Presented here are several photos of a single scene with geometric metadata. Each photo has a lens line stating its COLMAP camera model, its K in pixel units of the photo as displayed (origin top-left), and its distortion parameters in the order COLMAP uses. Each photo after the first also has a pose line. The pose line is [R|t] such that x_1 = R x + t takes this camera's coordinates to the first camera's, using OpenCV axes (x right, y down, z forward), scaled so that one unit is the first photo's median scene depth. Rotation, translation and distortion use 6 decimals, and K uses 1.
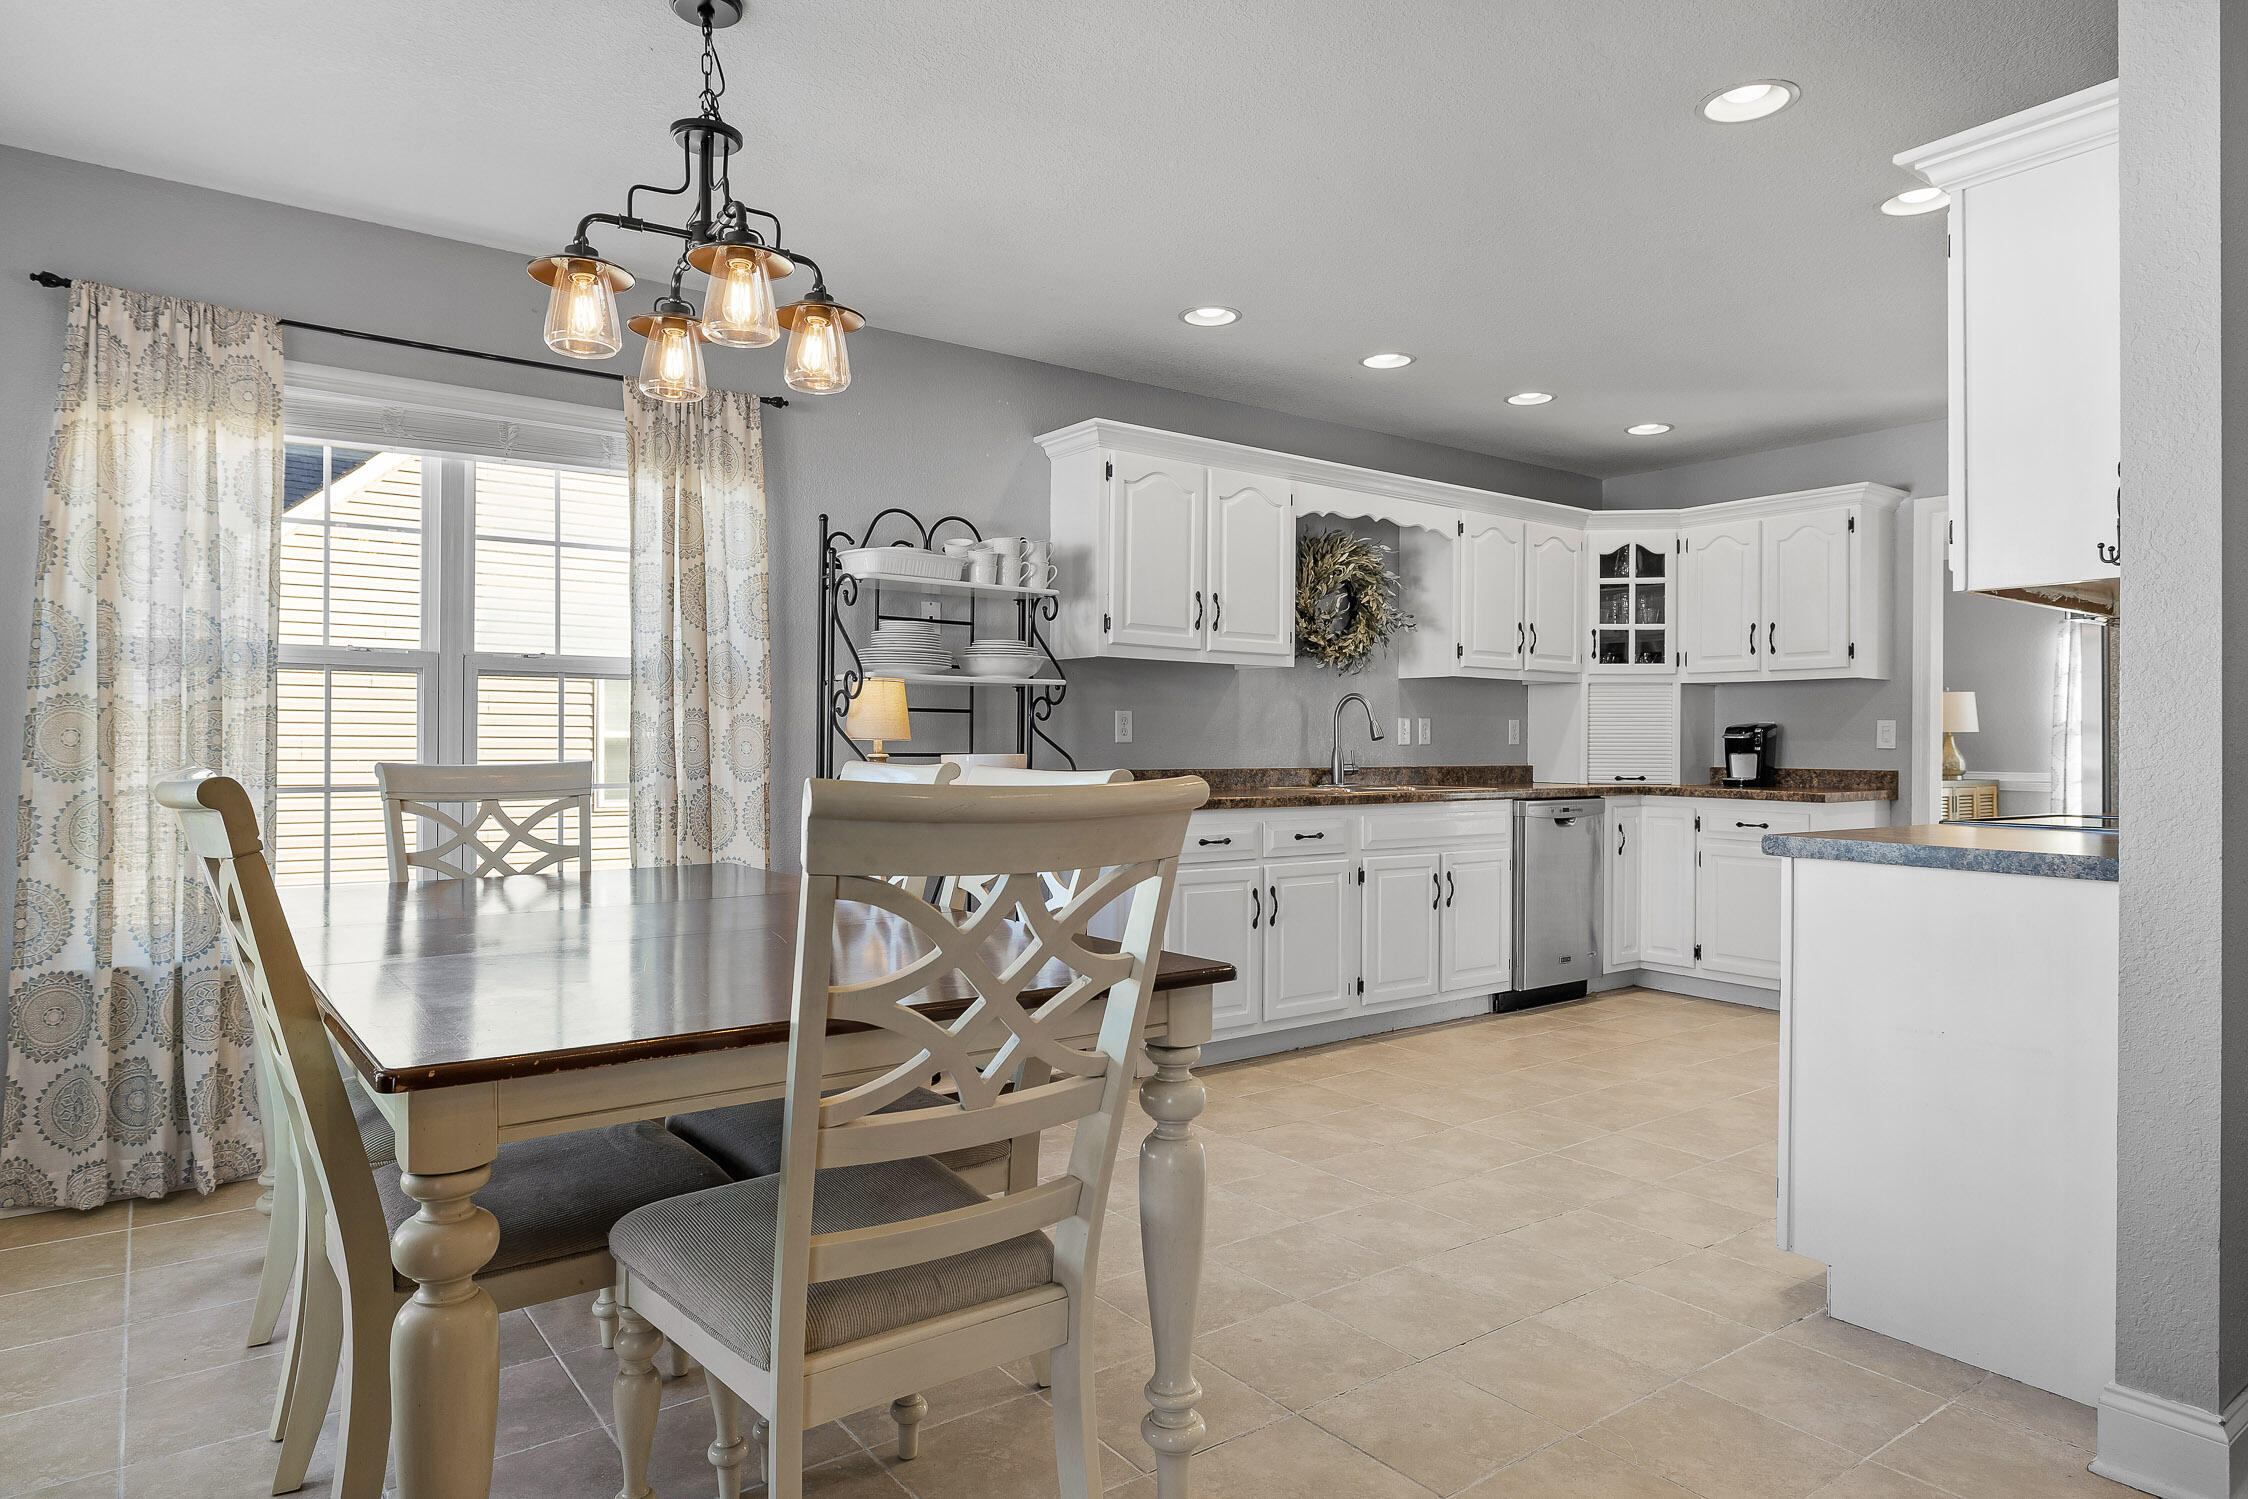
lens RADIAL K [[1324.7, 0, 1125.9], [0, 1324.7, 745.7], [0, 0, 1]] dist [-0.002551, 0.001630]
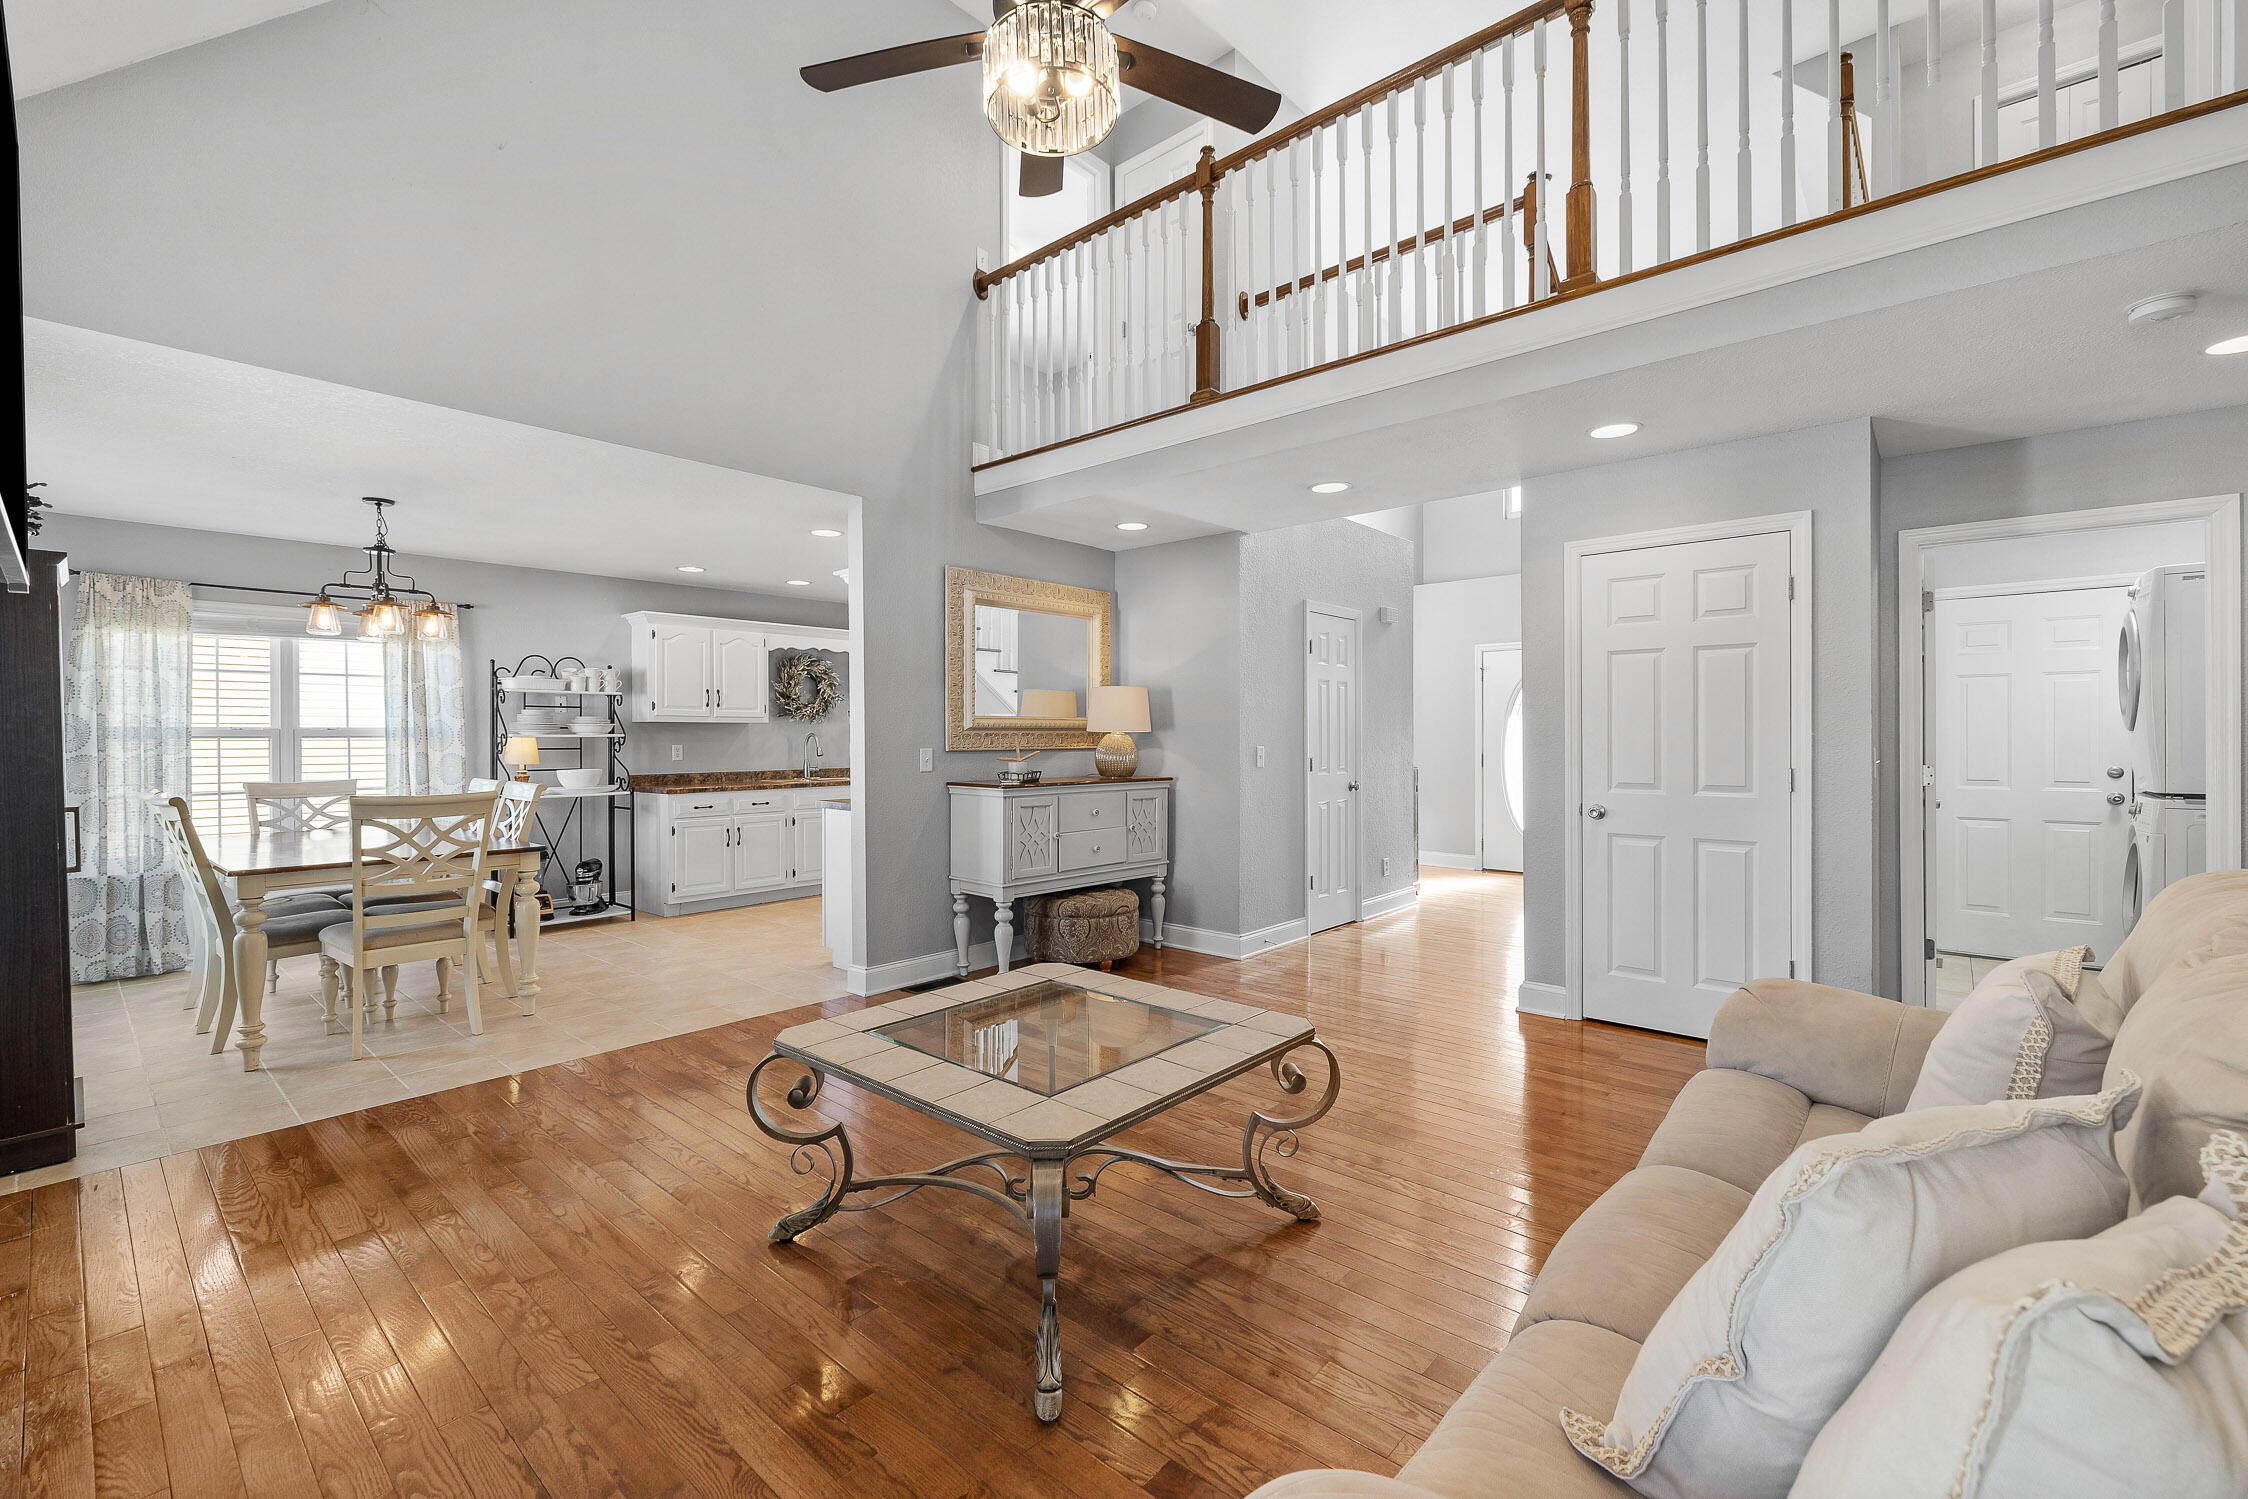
lens RADIAL K [[948.1, 0, 1127.6], [0, 948.1, 742.9], [0, 0, 1]] dist [0.002001, 0.000038]
pose [[0.977663, -0.010589, 0.209911, 0.388089], [0.009144, 0.999927, 0.007853, -0.036129], [-0.209979, -0.005759, 0.977689, -0.615762]]
